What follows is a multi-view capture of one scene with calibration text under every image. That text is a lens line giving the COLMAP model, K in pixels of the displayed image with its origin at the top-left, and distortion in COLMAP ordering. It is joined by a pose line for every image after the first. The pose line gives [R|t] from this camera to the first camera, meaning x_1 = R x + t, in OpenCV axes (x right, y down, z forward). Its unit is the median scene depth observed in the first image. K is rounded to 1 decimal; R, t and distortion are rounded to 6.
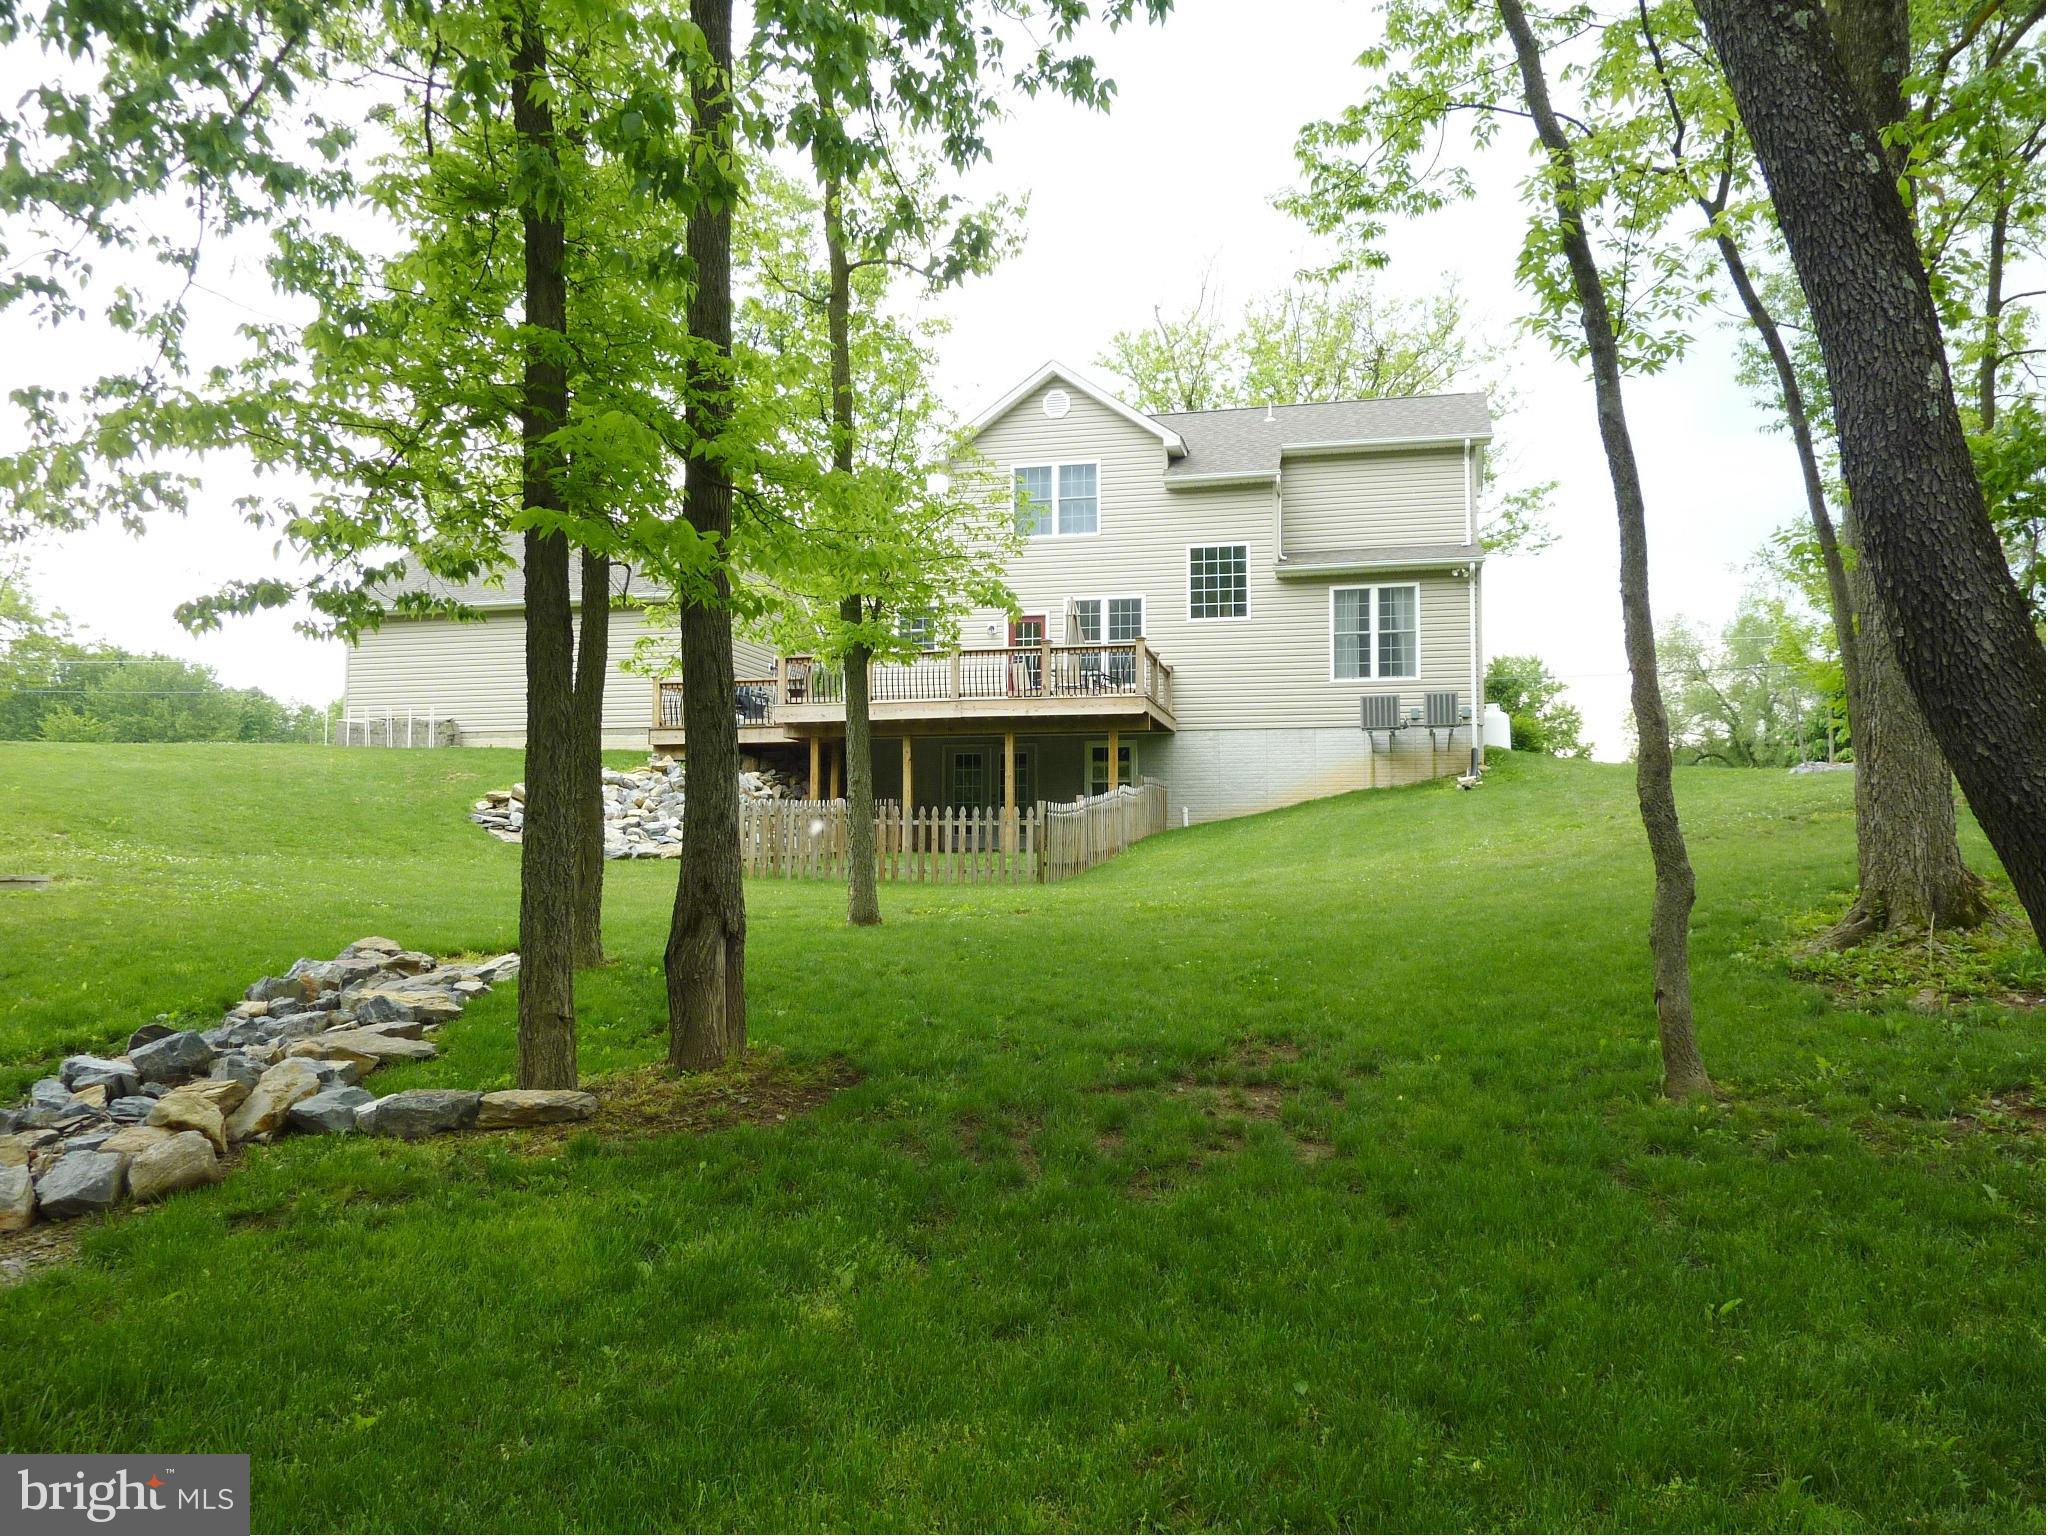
lens RADIAL K [[1578.5, 0, 1009.3], [0, 1578.5, 766.9], [0, 0, 1]] dist [-0.002031, -0.023921]
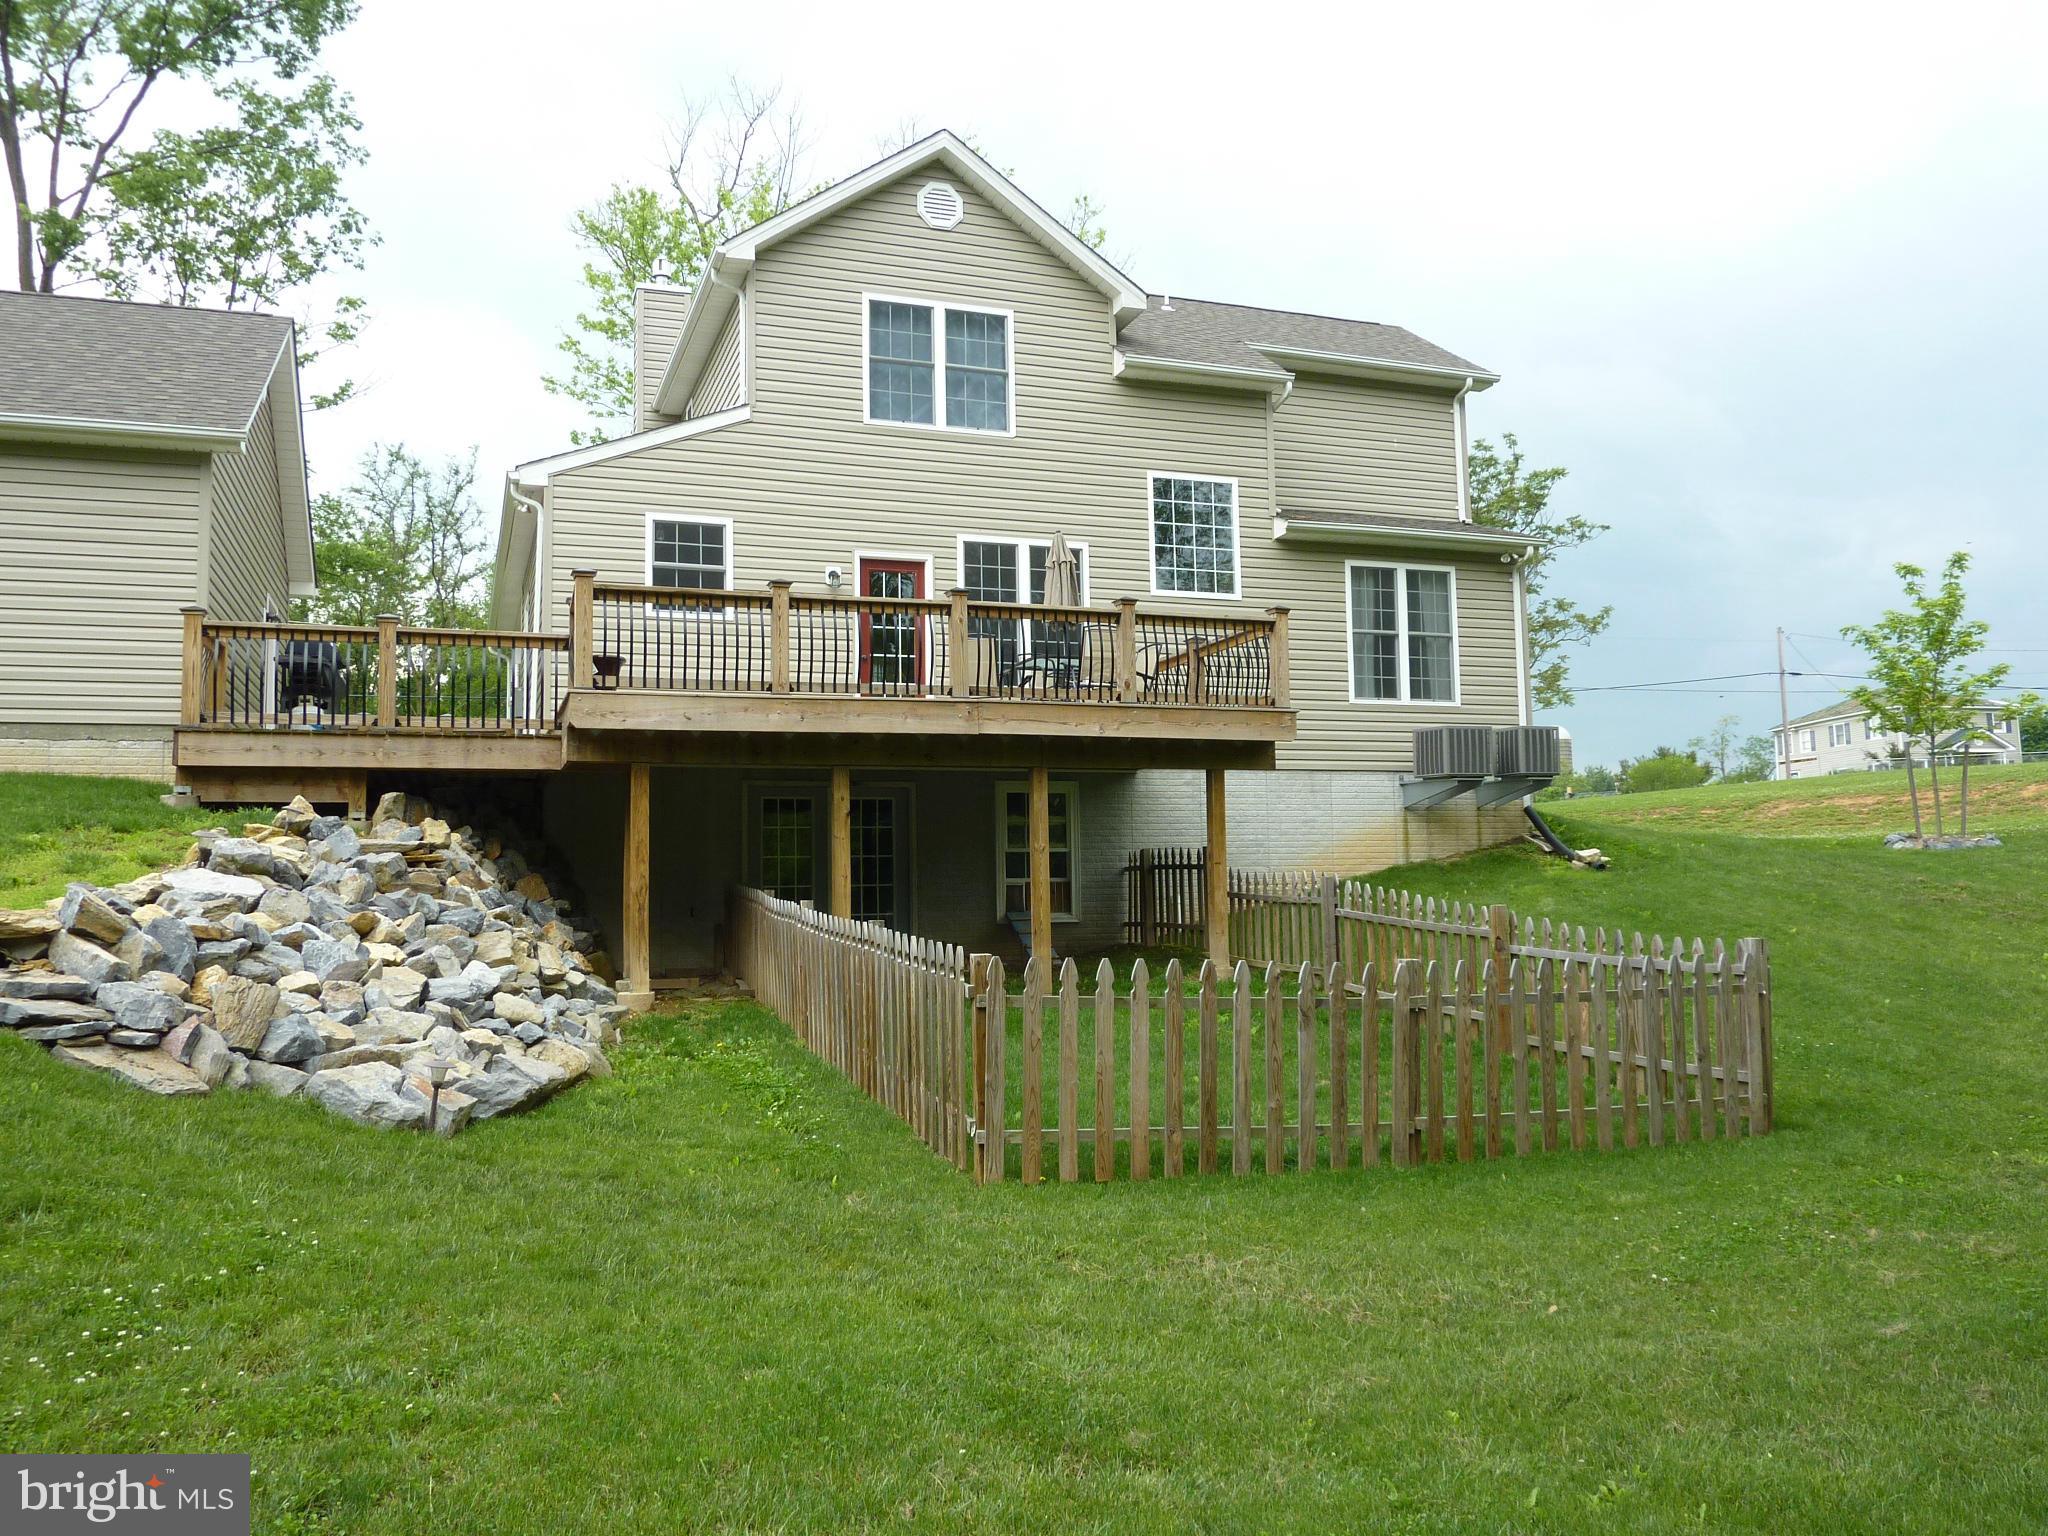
lens RADIAL K [[1578.5, 0, 1022.1], [0, 1578.5, 758.5], [0, 0, 1]] dist [-0.002031, -0.023921]
pose [[0.820123, 0.032009, 0.571291, -0.283175], [-0.019985, 0.999427, -0.027307, -0.009015], [-0.571838, 0.010978, 0.820293, 0.518872]]
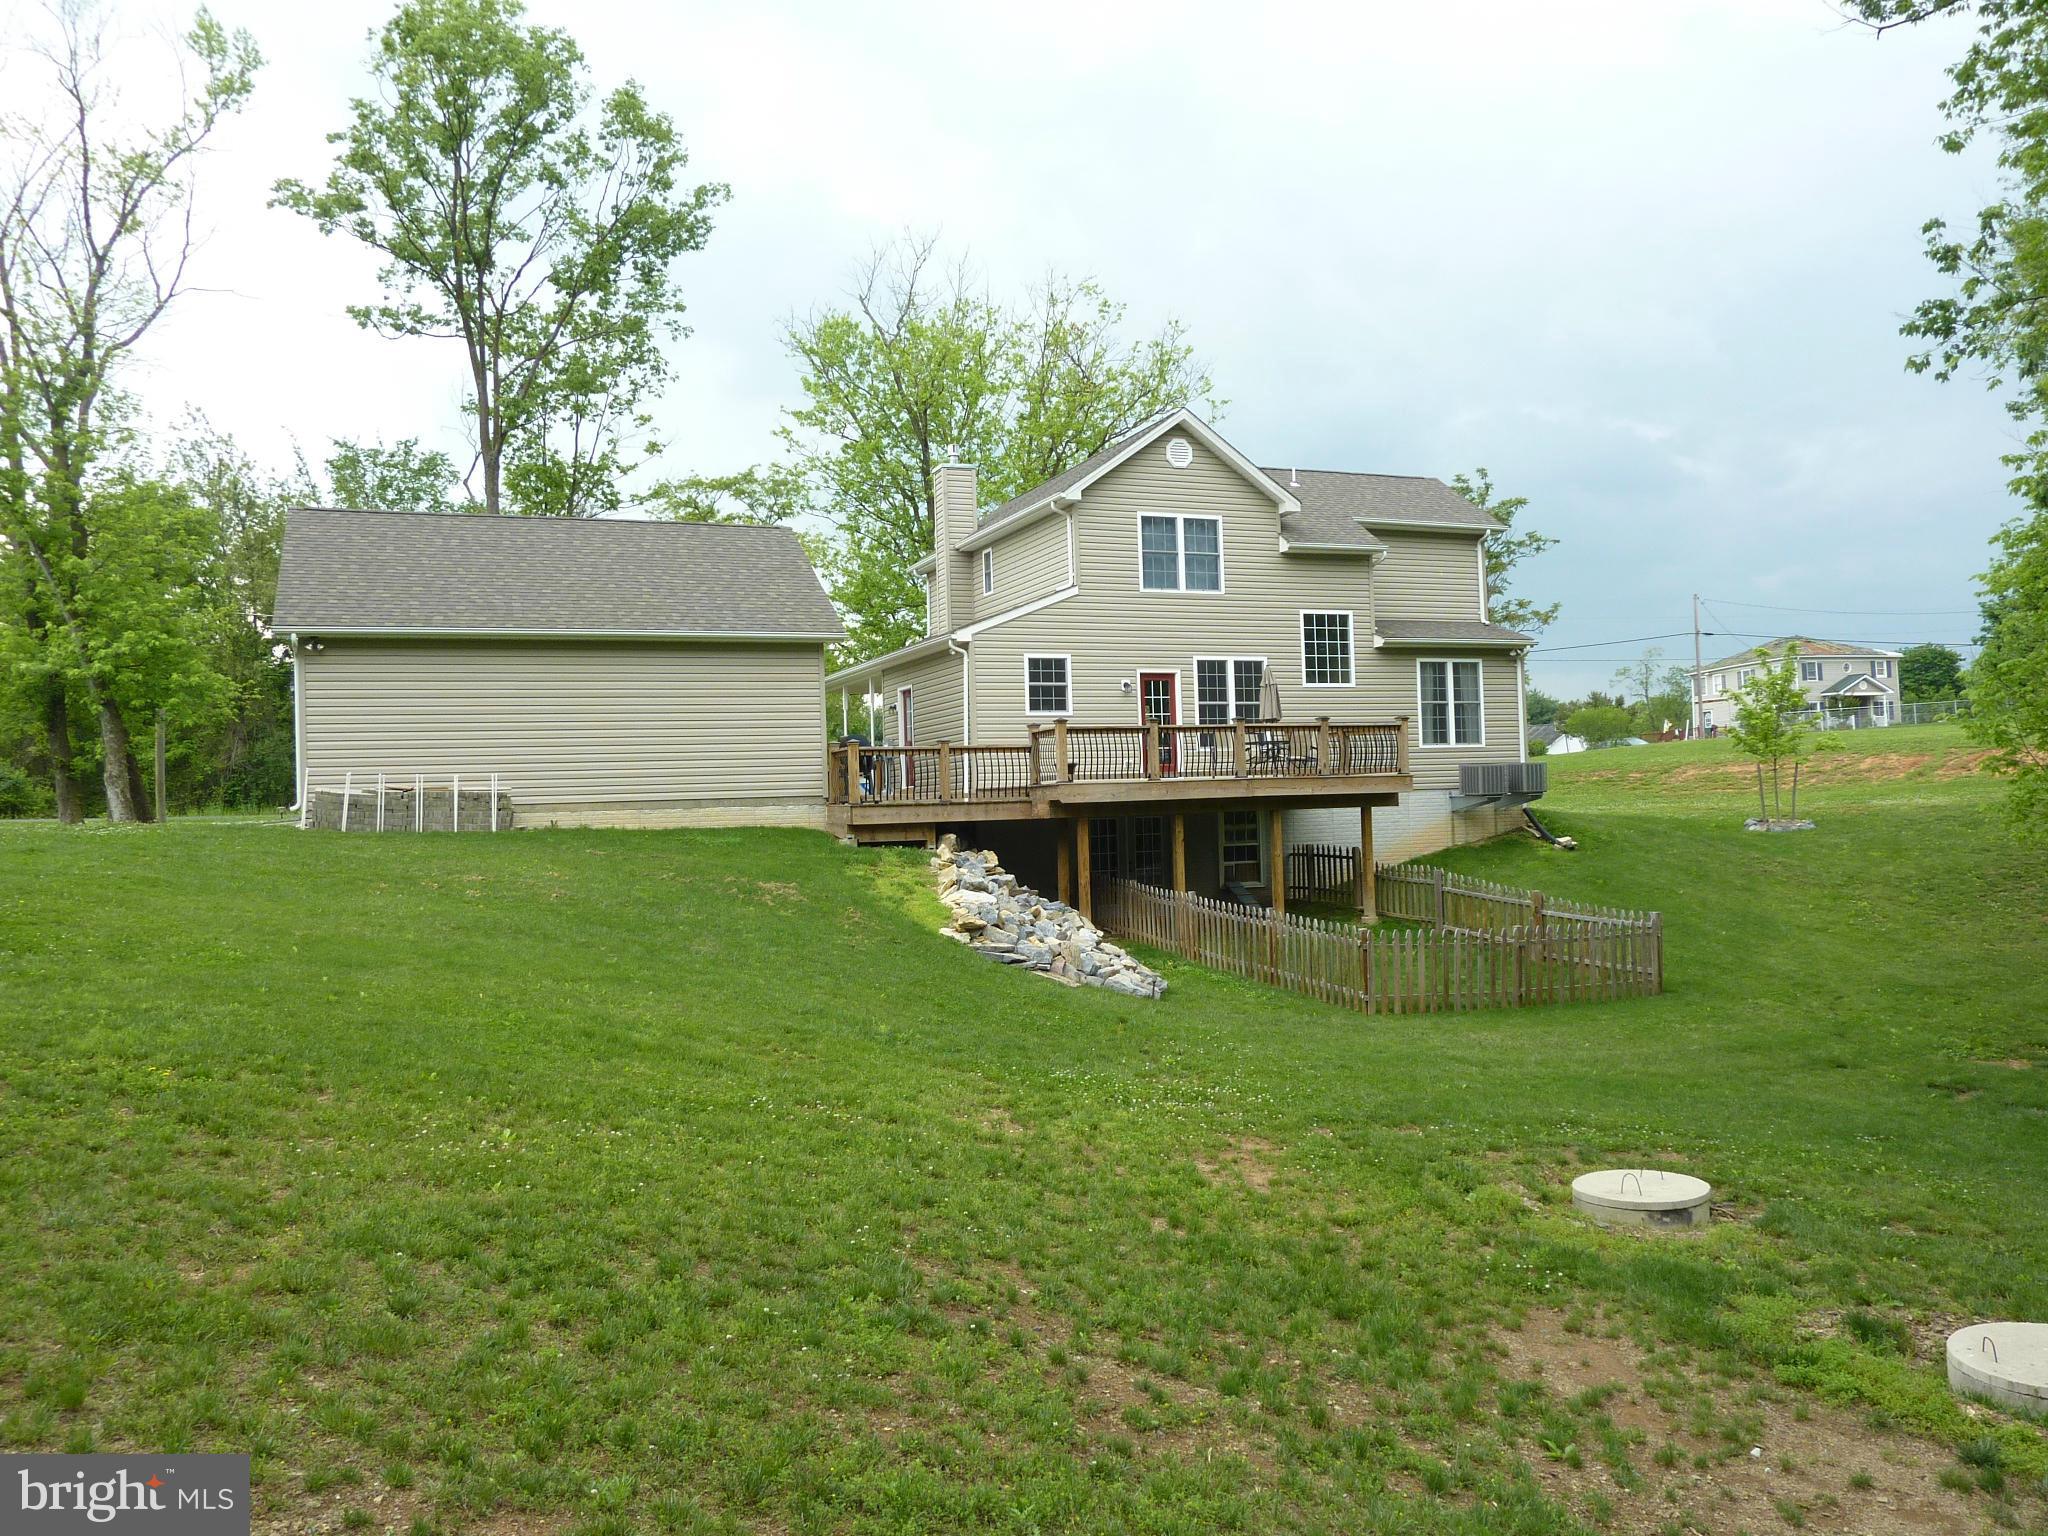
lens RADIAL K [[1578.5, 0, 1019.9], [0, 1578.5, 756.9], [0, 0, 1]] dist [-0.002031, -0.023921]
pose [[0.796858, -0.008790, 0.604103, -0.652249], [-0.009936, 0.999568, 0.027649, -0.072684], [-0.604085, -0.028035, 0.796426, 0.295325]]
